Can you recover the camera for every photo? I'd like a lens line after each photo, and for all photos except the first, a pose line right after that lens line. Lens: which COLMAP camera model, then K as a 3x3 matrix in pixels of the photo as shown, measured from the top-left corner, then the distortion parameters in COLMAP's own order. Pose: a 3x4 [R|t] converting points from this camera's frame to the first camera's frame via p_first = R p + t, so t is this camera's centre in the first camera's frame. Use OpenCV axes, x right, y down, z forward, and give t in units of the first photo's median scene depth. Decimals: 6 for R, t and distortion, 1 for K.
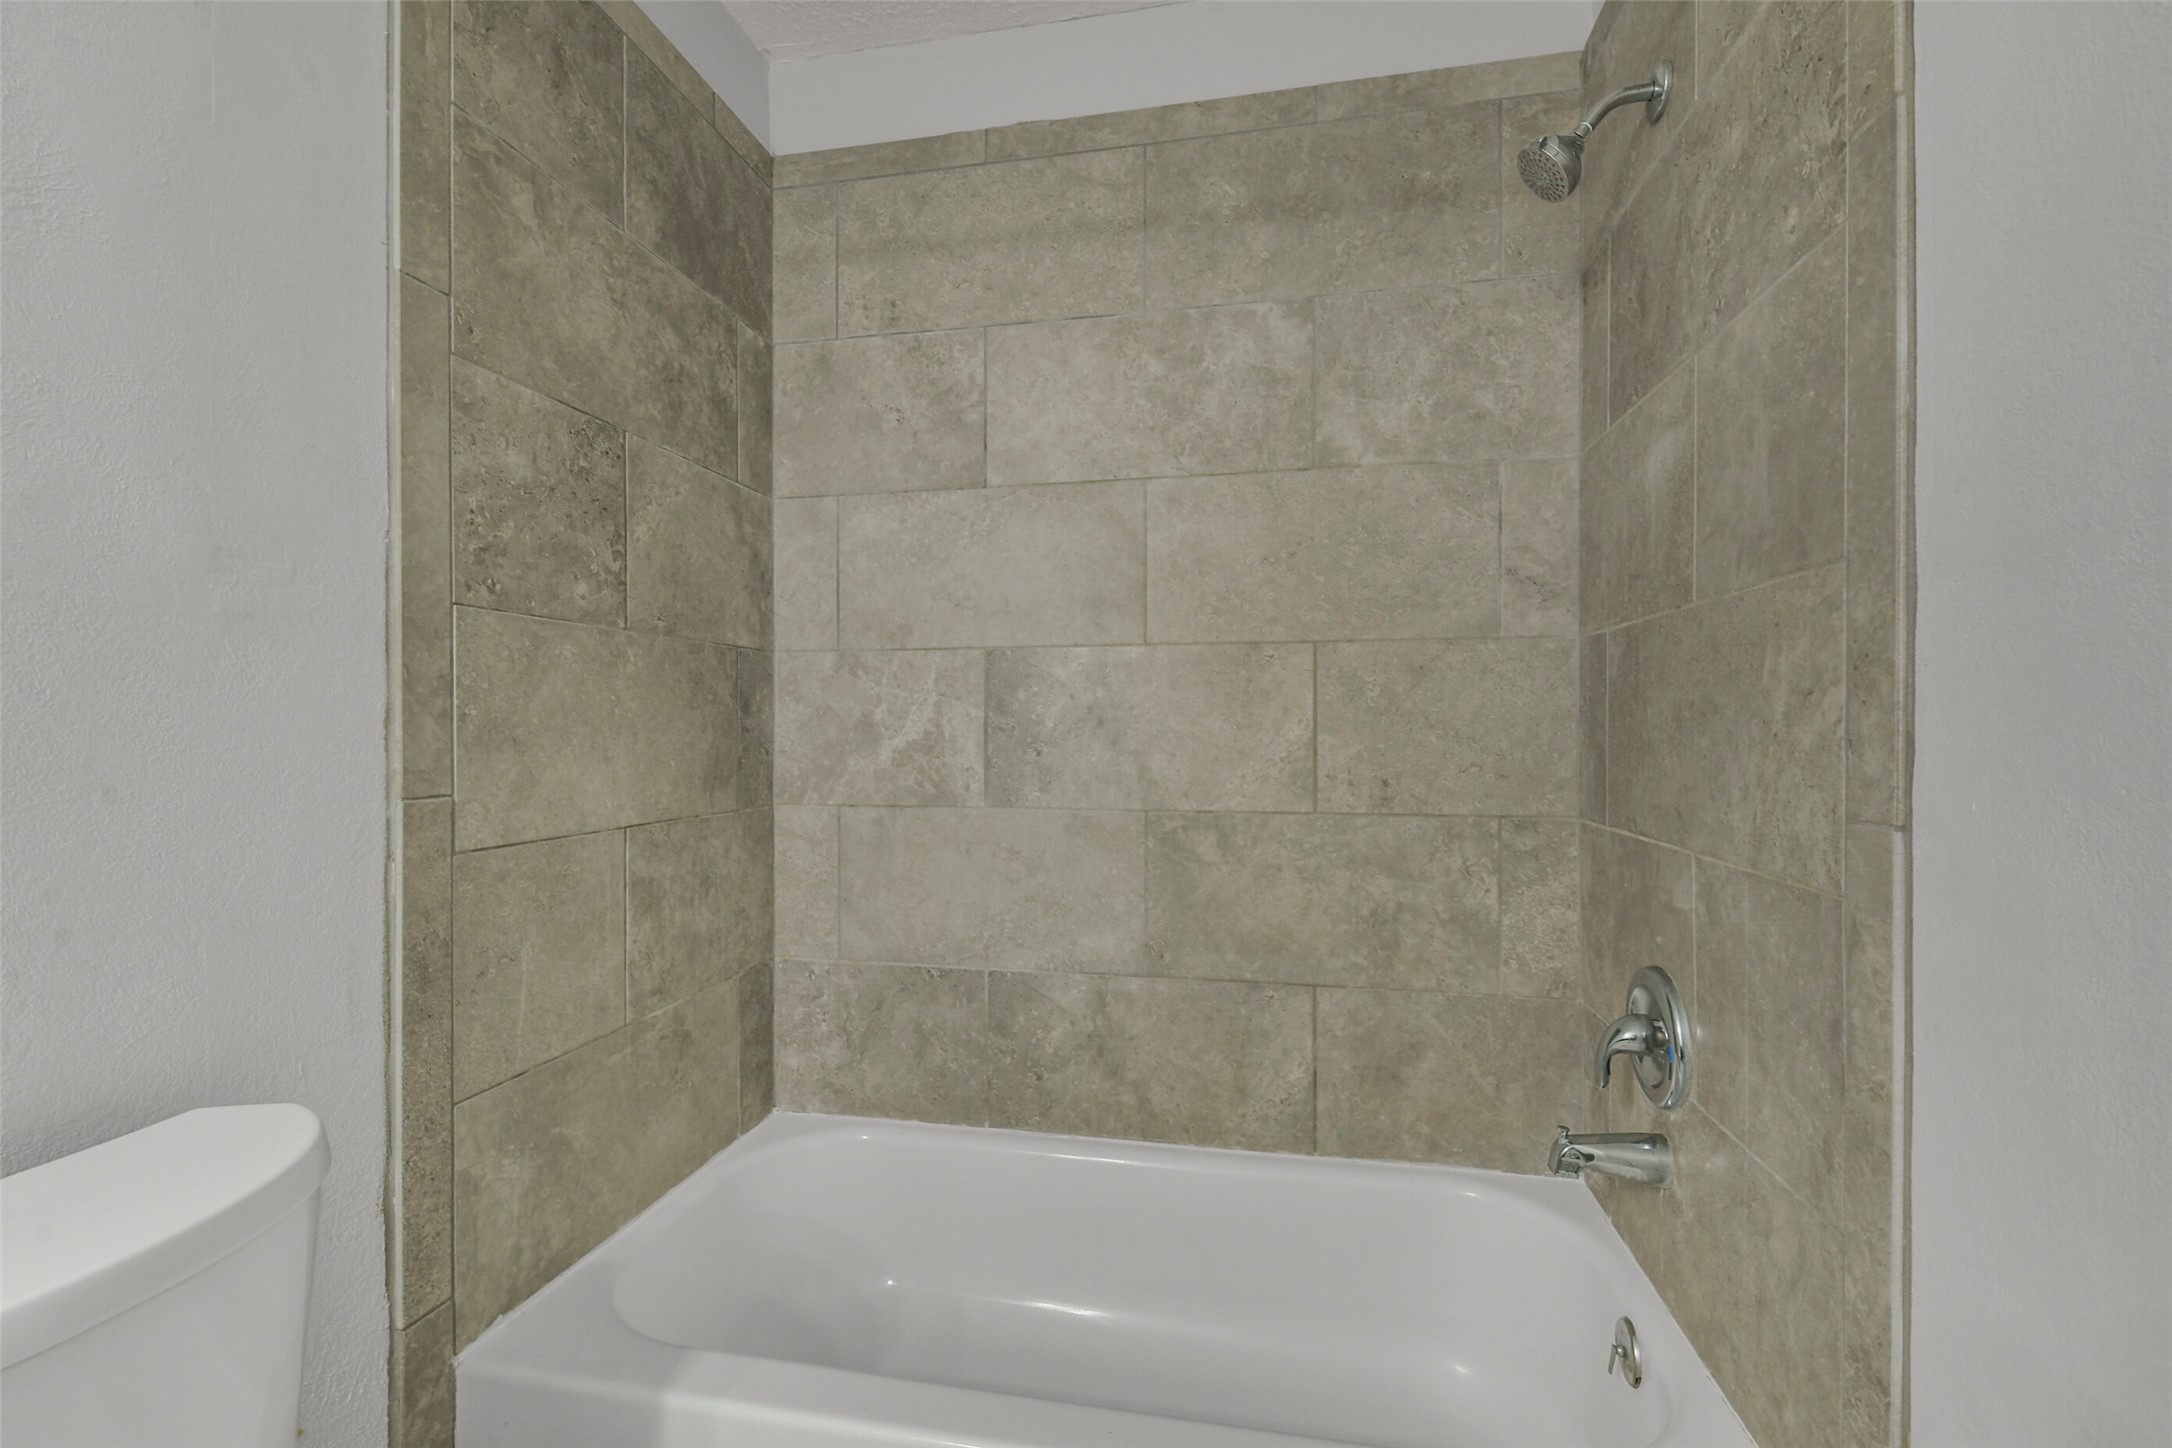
lens RADIAL K [[966.3, 0, 1087.6], [0, 966.3, 727.9], [0, 0, 1]] dist [-0.001337, -0.008366]
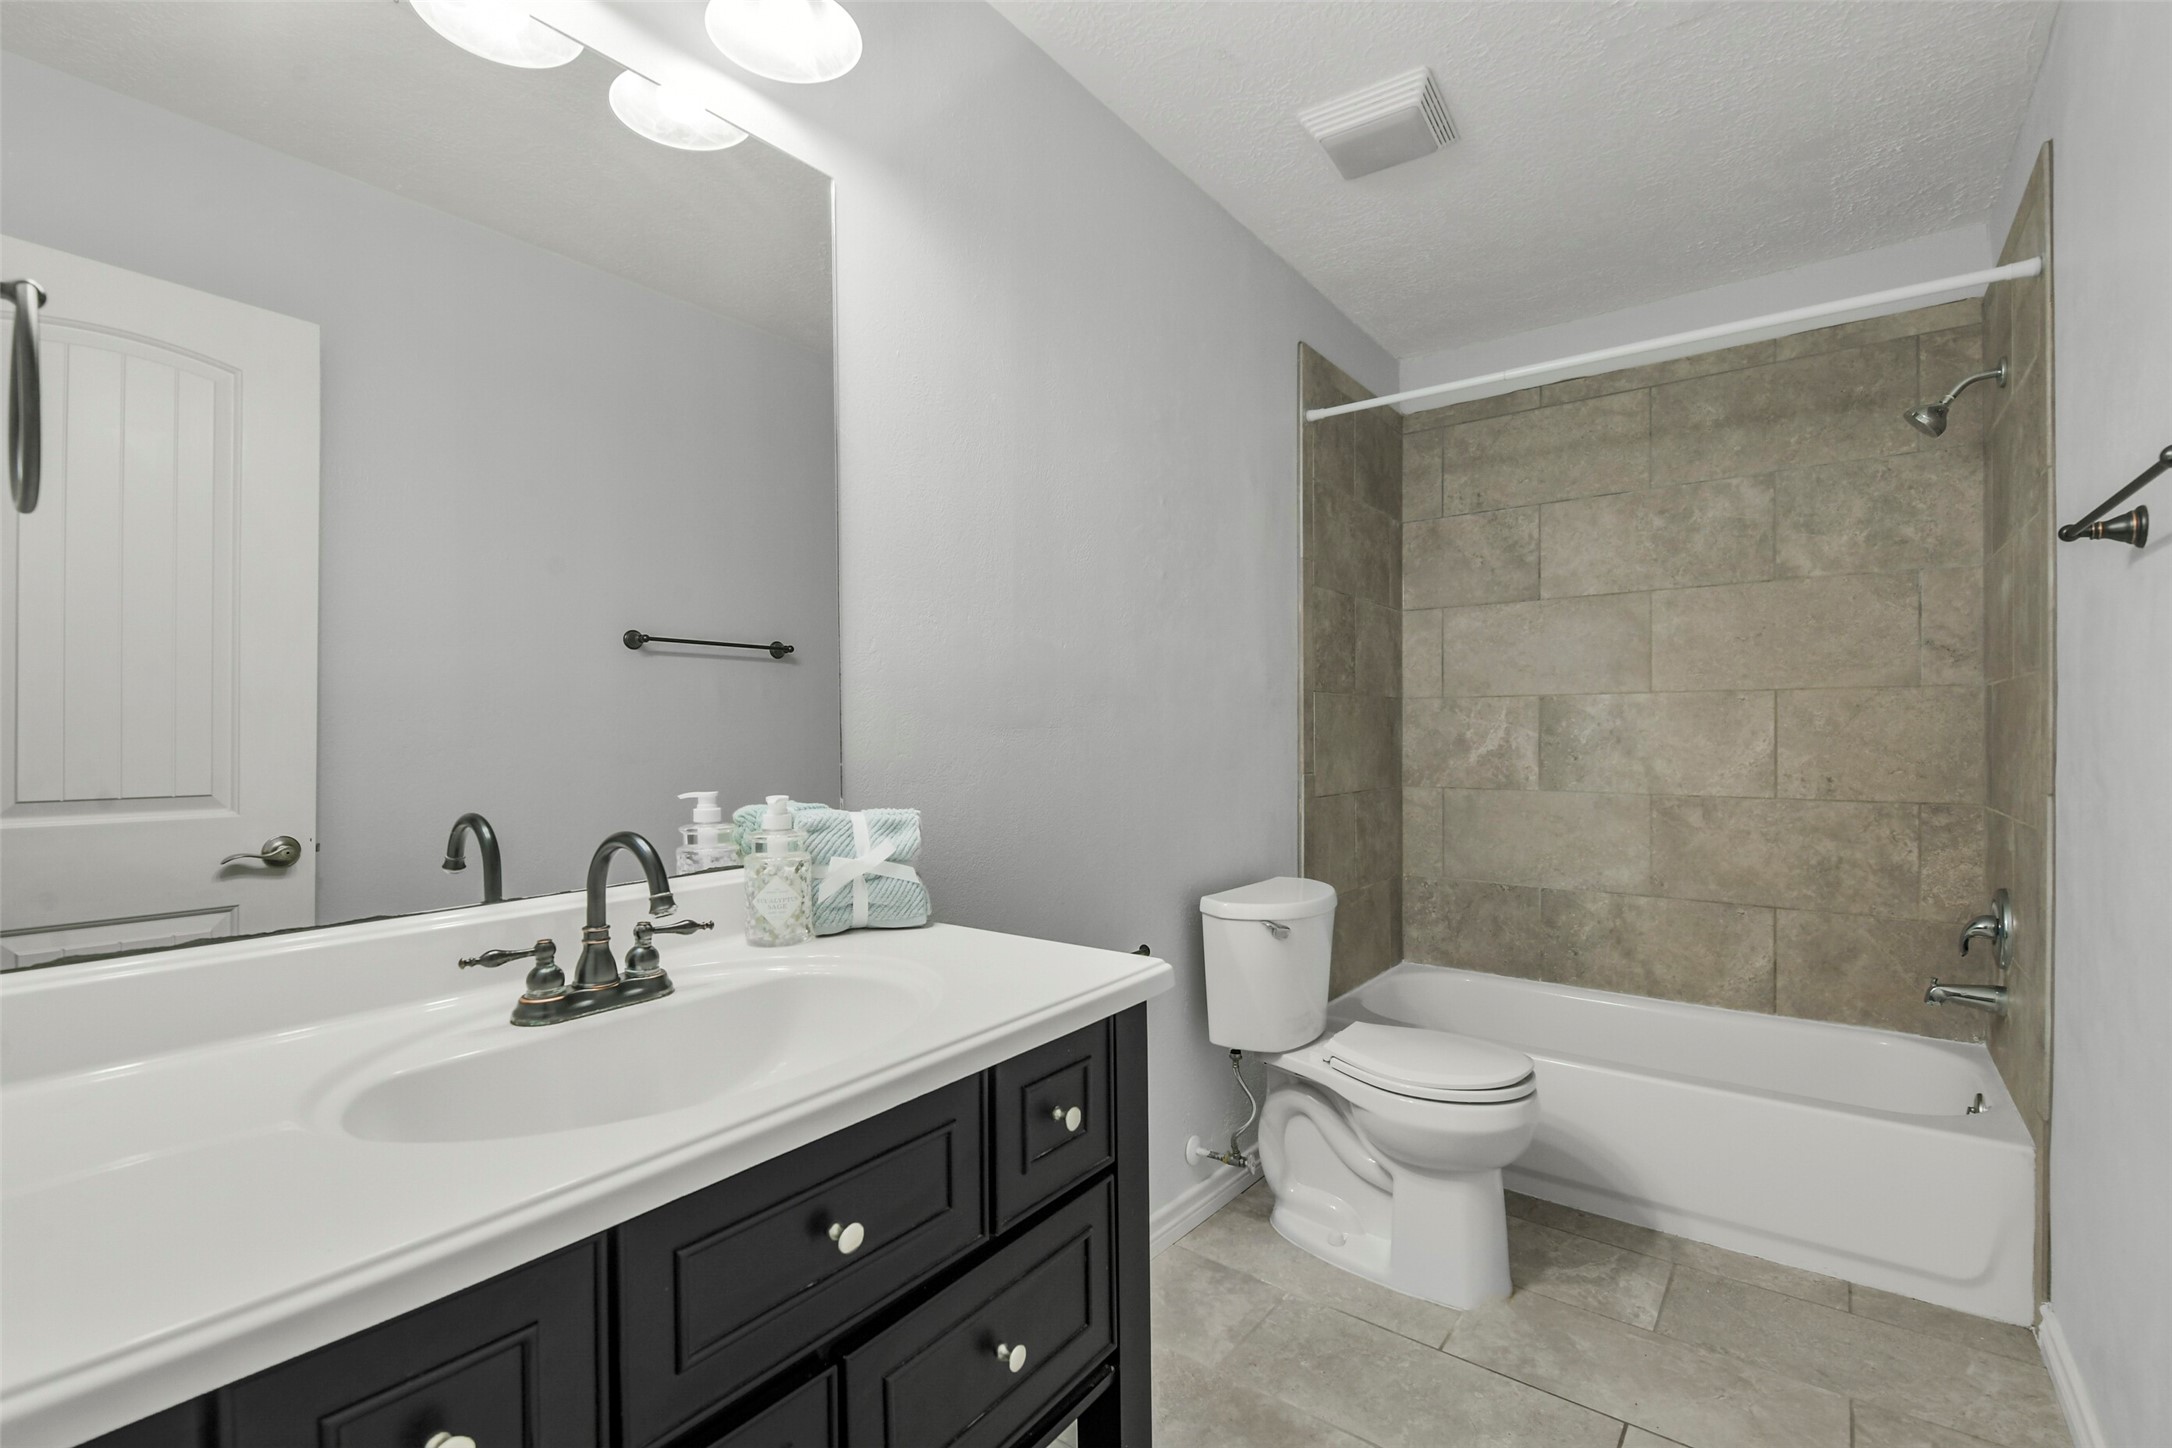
lens RADIAL K [[966.3, 0, 1065.7], [0, 966.3, 735.2], [0, 0, 1]] dist [-0.001337, -0.008366]
pose [[0.892698, 0.000518, -0.450655, -0.090509], [-0.000078, 1.000000, 0.000996, -0.016399], [0.450655, -0.000854, 0.892698, -0.924150]]
